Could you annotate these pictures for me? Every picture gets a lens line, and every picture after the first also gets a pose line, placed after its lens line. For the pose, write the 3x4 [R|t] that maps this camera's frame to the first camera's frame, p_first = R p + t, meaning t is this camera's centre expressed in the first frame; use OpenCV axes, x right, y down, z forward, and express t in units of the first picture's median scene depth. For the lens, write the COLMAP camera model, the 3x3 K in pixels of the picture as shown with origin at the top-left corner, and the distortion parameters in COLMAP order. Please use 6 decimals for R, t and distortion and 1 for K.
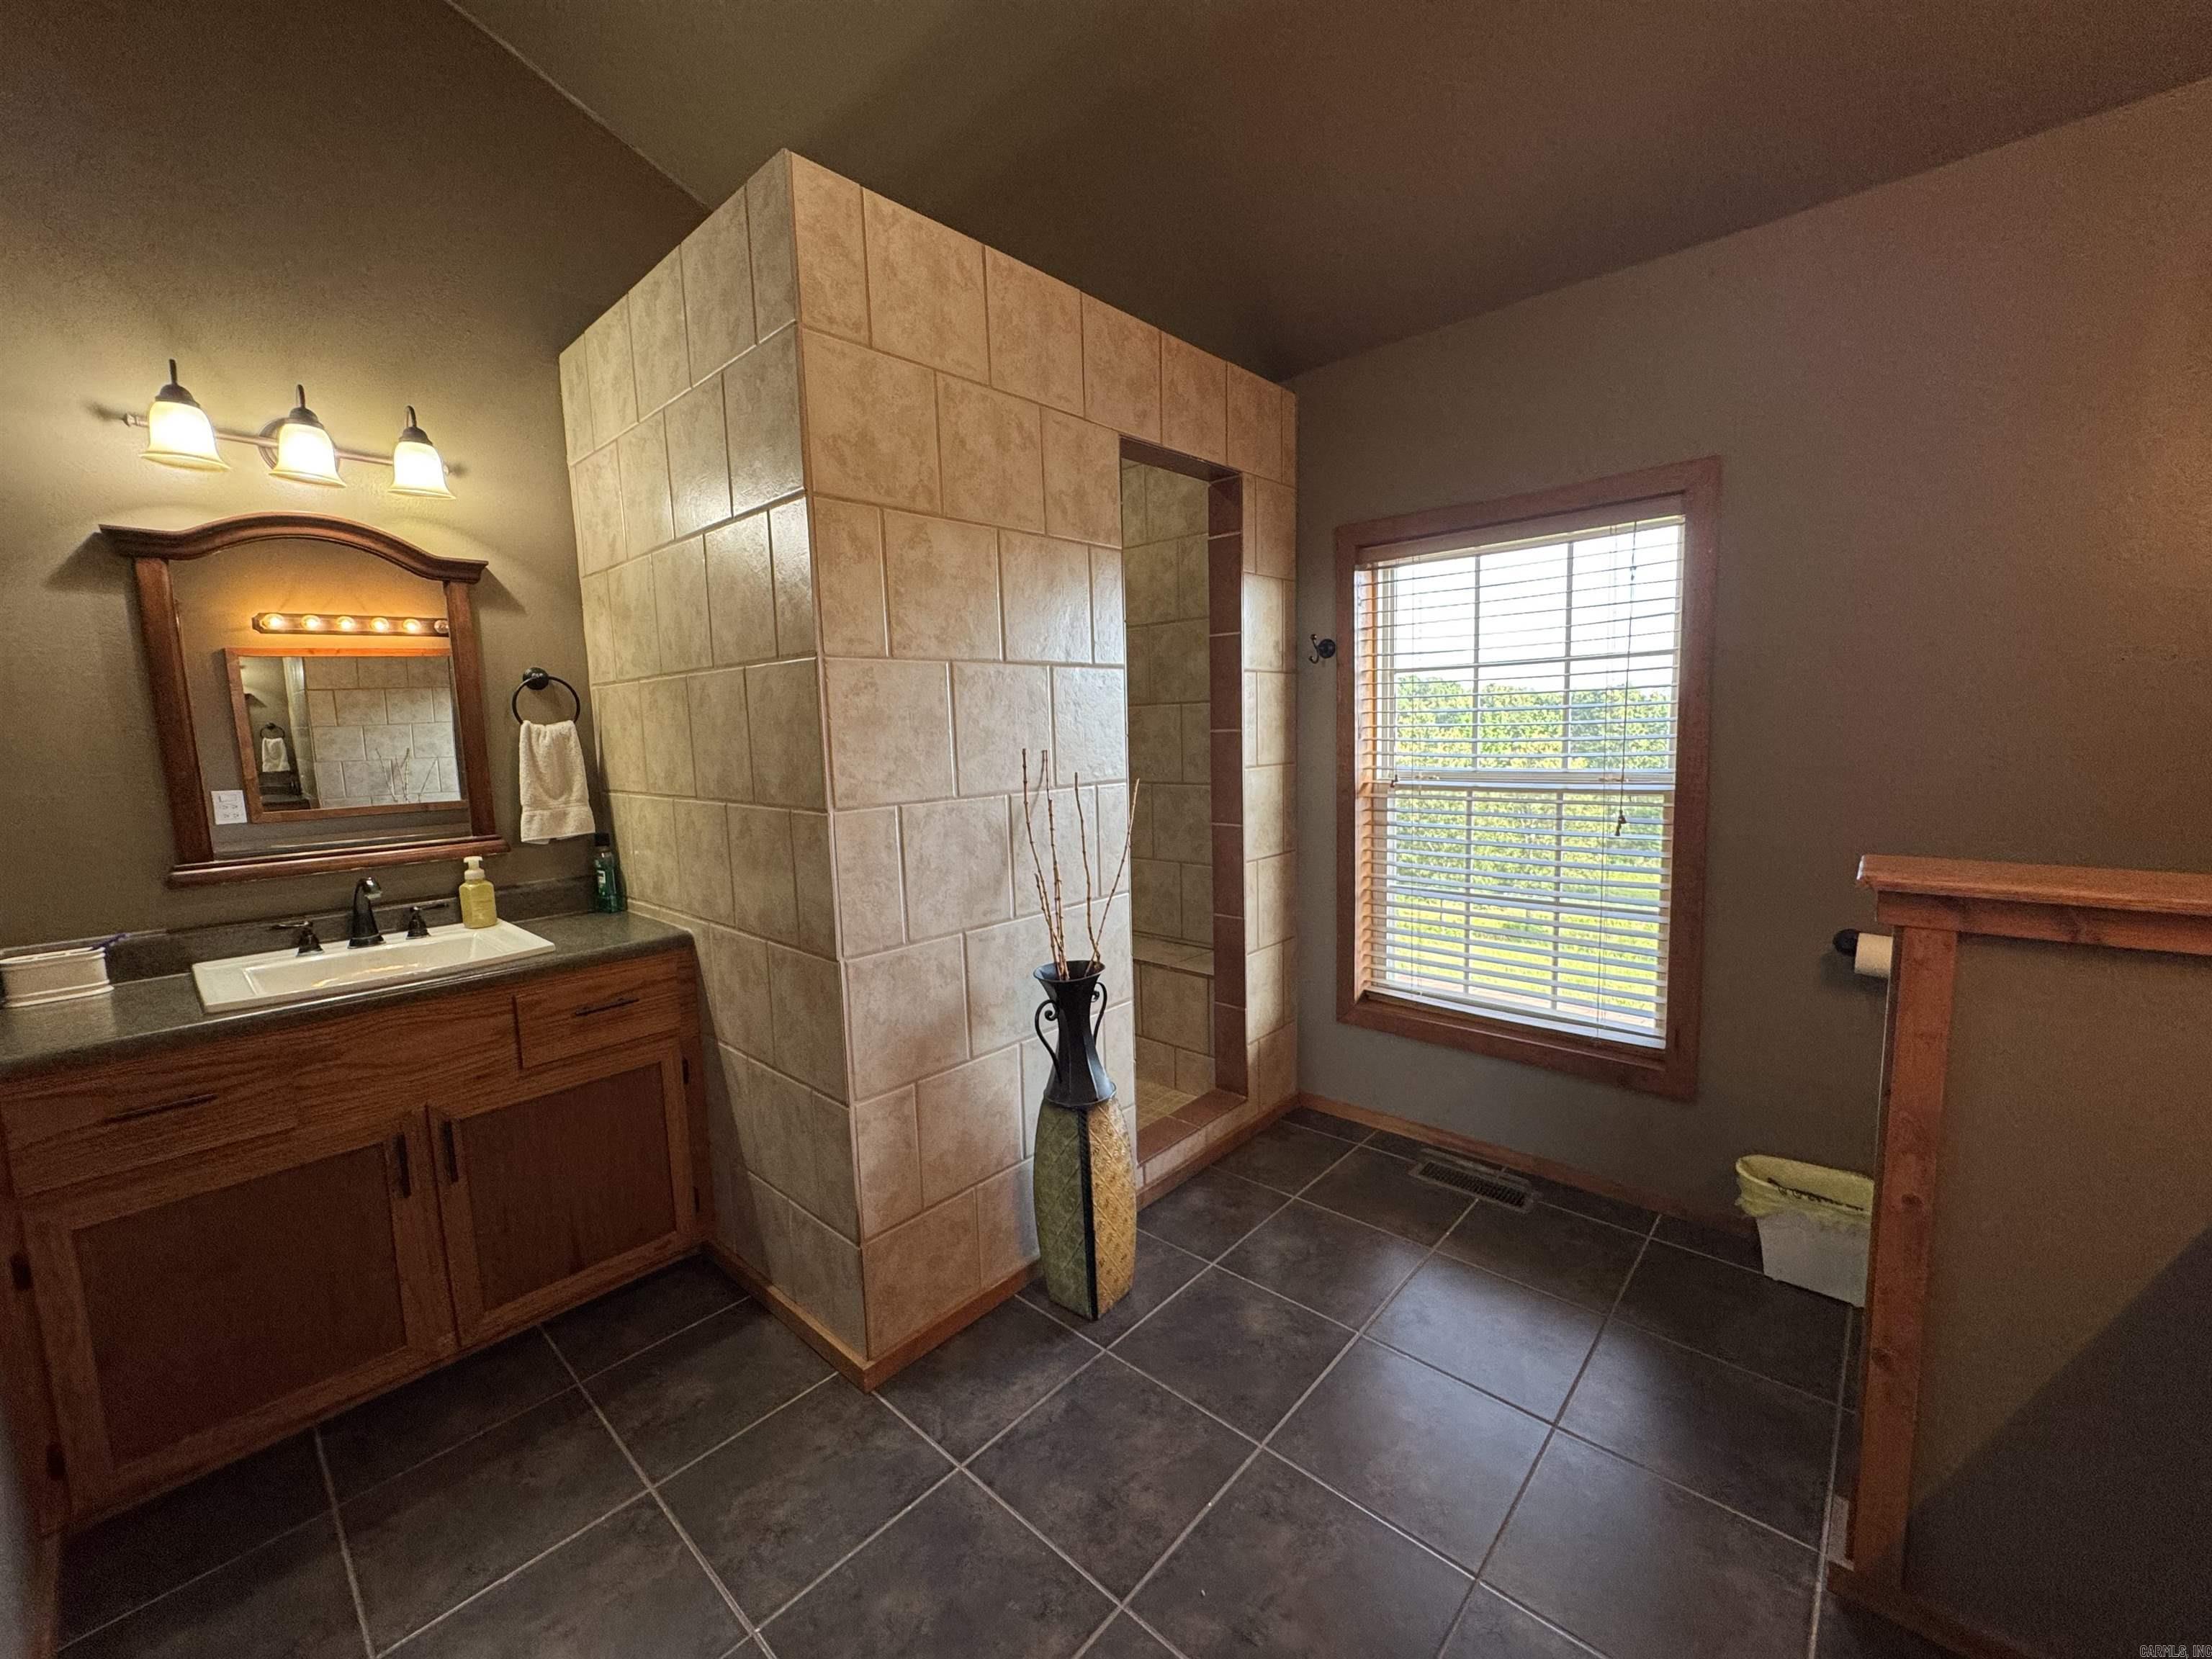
lens RADIAL K [[884.0, 0, 1102.4], [0, 884.0, 821.4], [0, 0, 1]] dist [-0.003315, 0.001591]
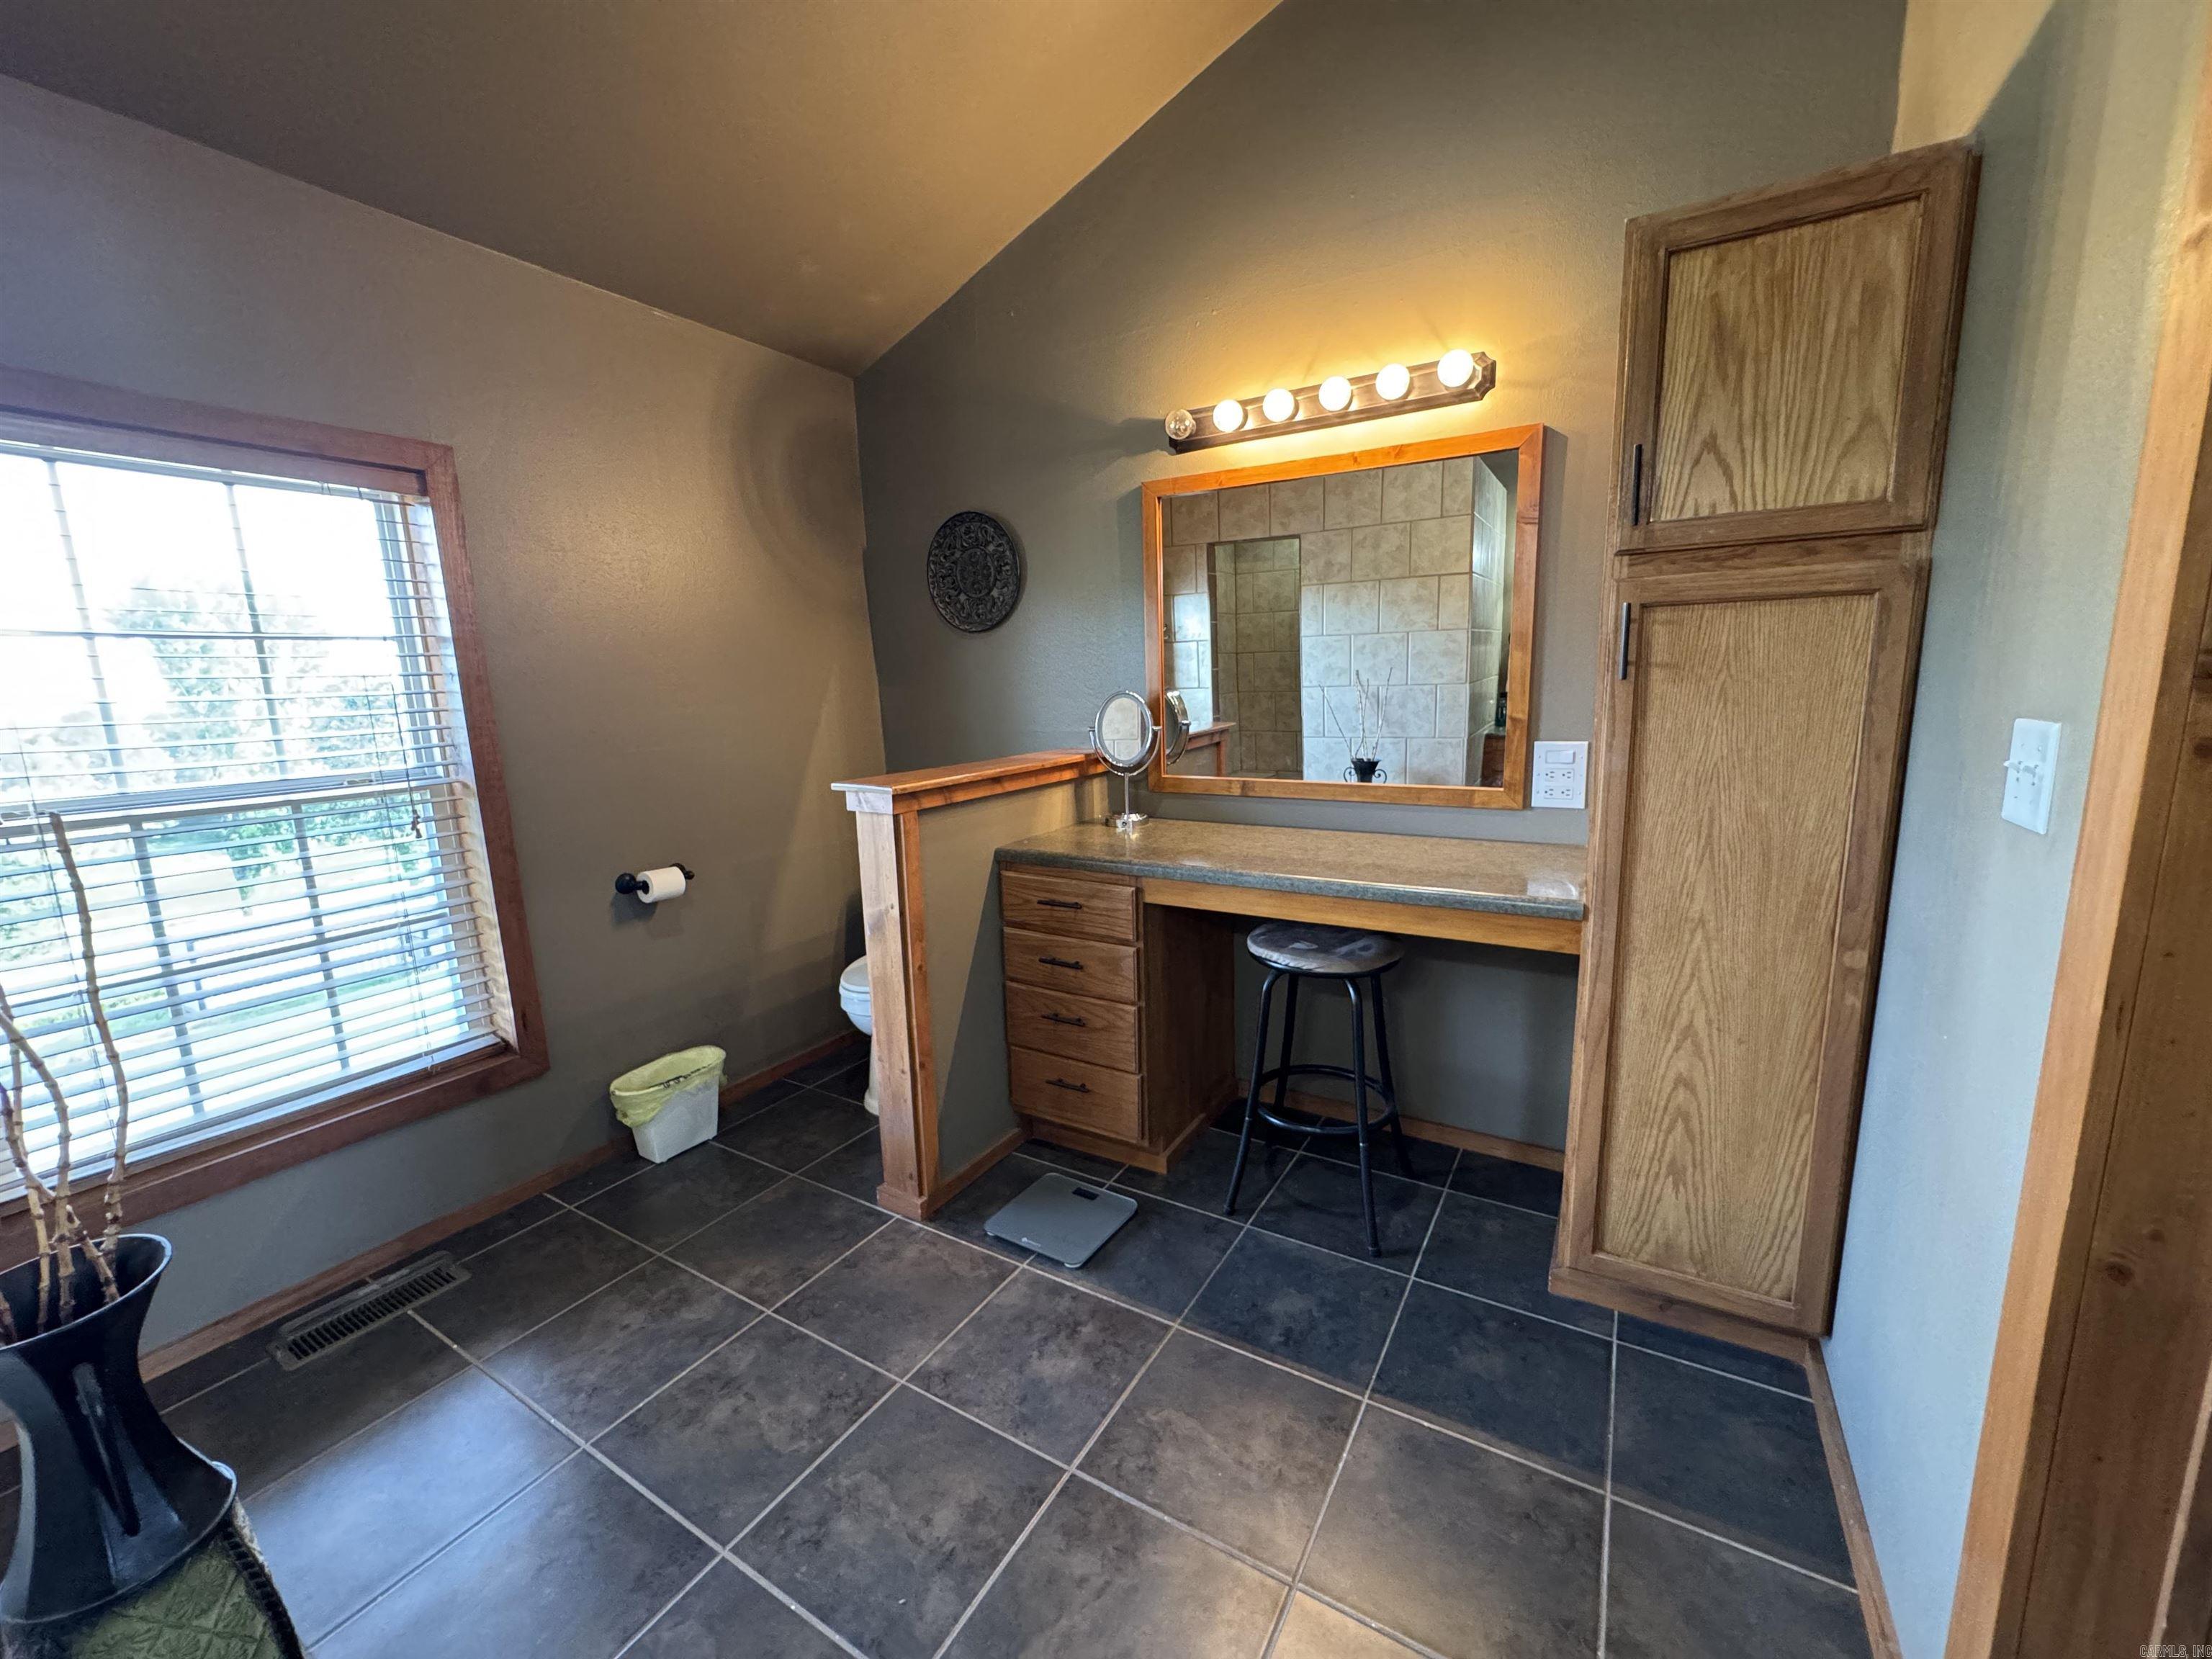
lens RADIAL K [[884.0, 0, 1102.7], [0, 884.0, 838.3], [0, 0, 1]] dist [-0.003315, 0.001591]
pose [[-0.201867, -0.136780, 0.969815, -0.420803], [0.143791, 0.975332, 0.167488, -0.032987], [-0.968800, 0.173261, -0.177220, 0.464048]]
